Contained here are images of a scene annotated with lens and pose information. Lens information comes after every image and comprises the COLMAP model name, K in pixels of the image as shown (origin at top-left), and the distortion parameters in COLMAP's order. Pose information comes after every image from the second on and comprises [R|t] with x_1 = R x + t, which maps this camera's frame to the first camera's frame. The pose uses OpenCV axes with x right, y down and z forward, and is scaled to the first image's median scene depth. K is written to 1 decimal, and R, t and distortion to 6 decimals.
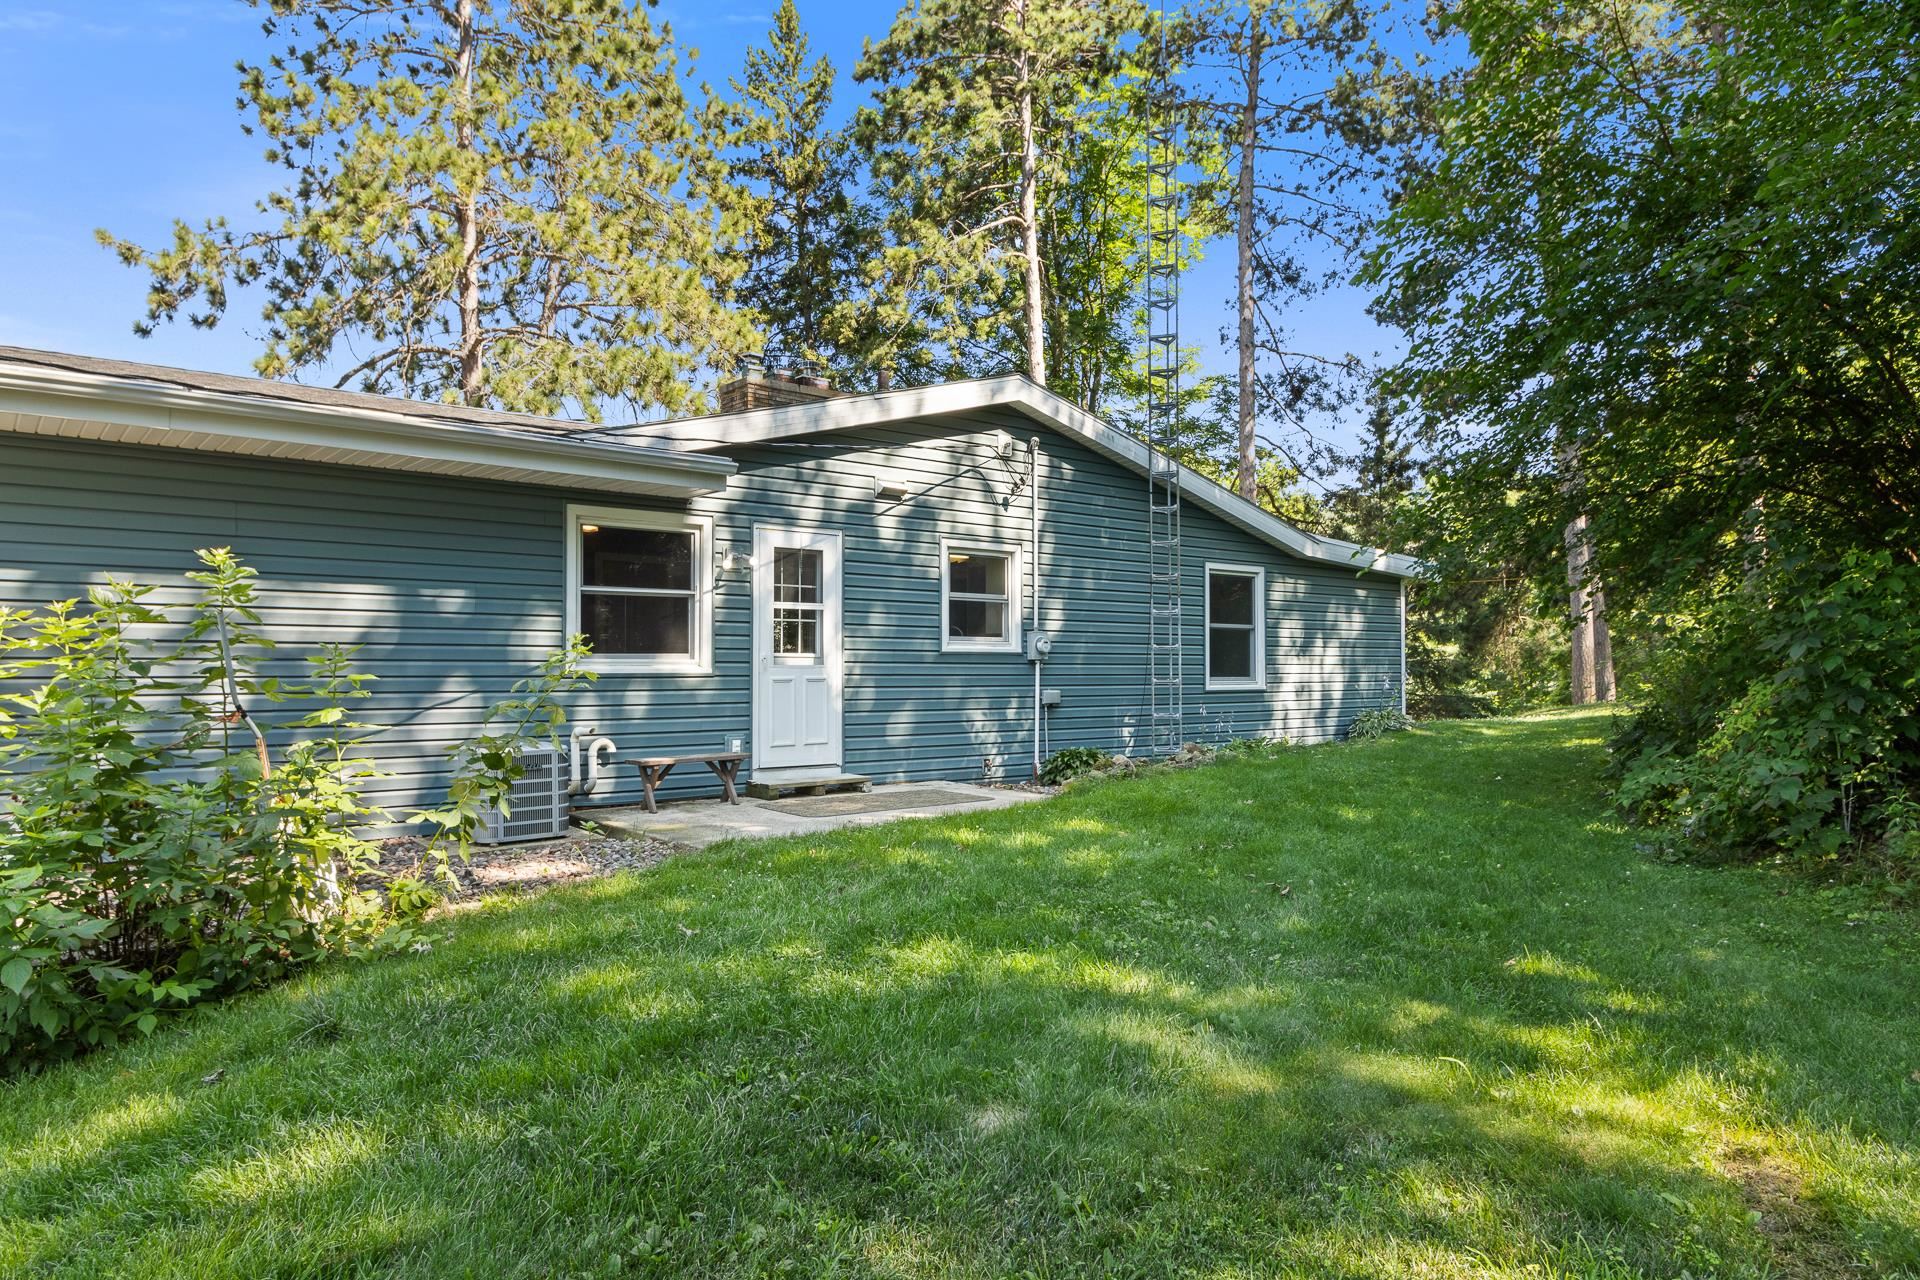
lens RADIAL K [[1240.1, 0, 958.3], [0, 1240.1, 638.7], [0, 0, 1]] dist [0.001520, -0.000492]
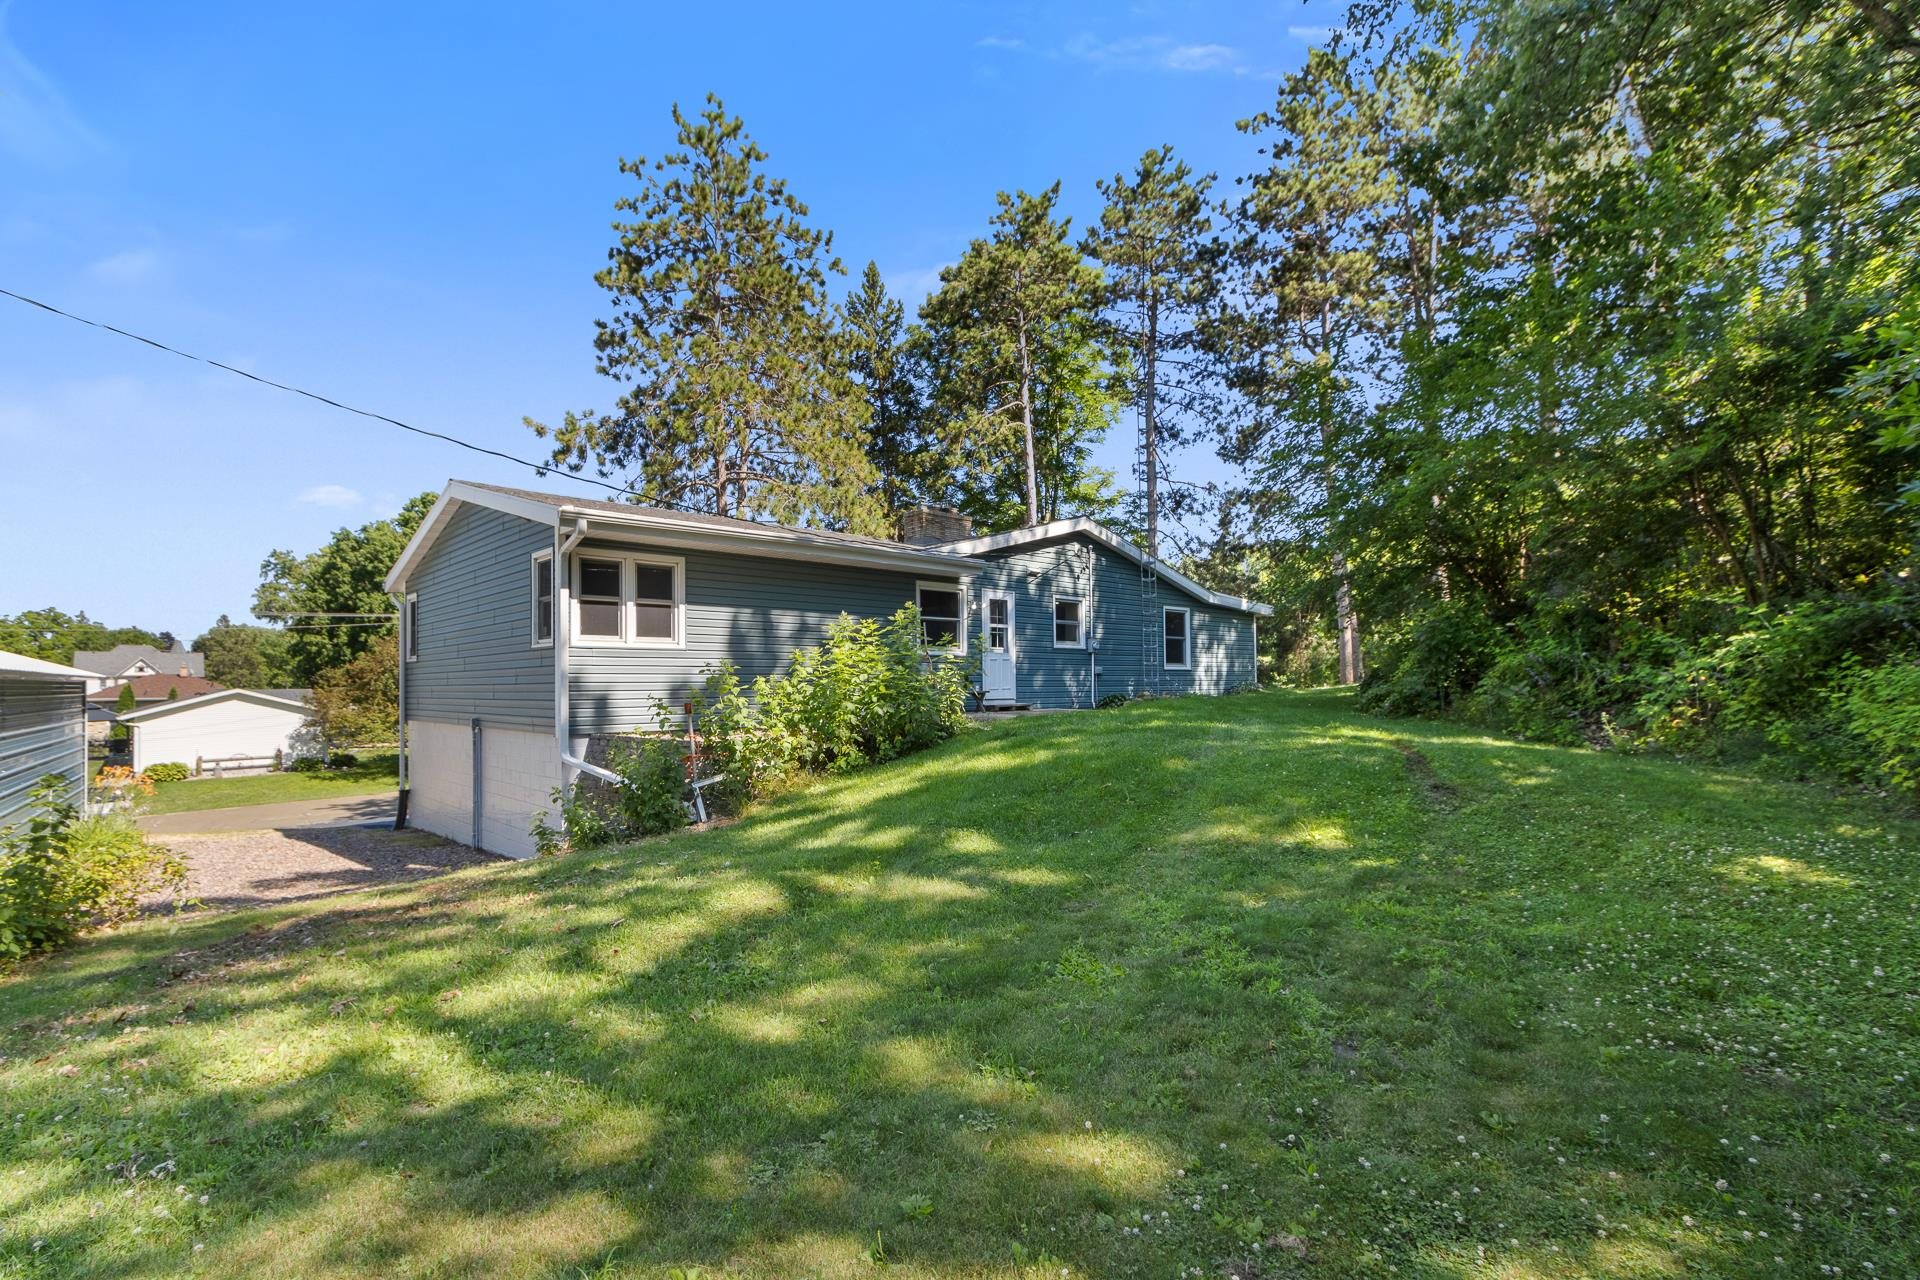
lens RADIAL K [[919.0, 0, 961.8], [0, 919.0, 650.5], [0, 0, 1]] dist [-0.001438, -0.000147]
pose [[0.997539, -0.005065, 0.069932, -0.217570], [0.005987, 0.999898, -0.012981, 0.027424], [-0.069859, 0.013368, 0.997467, -0.434967]]
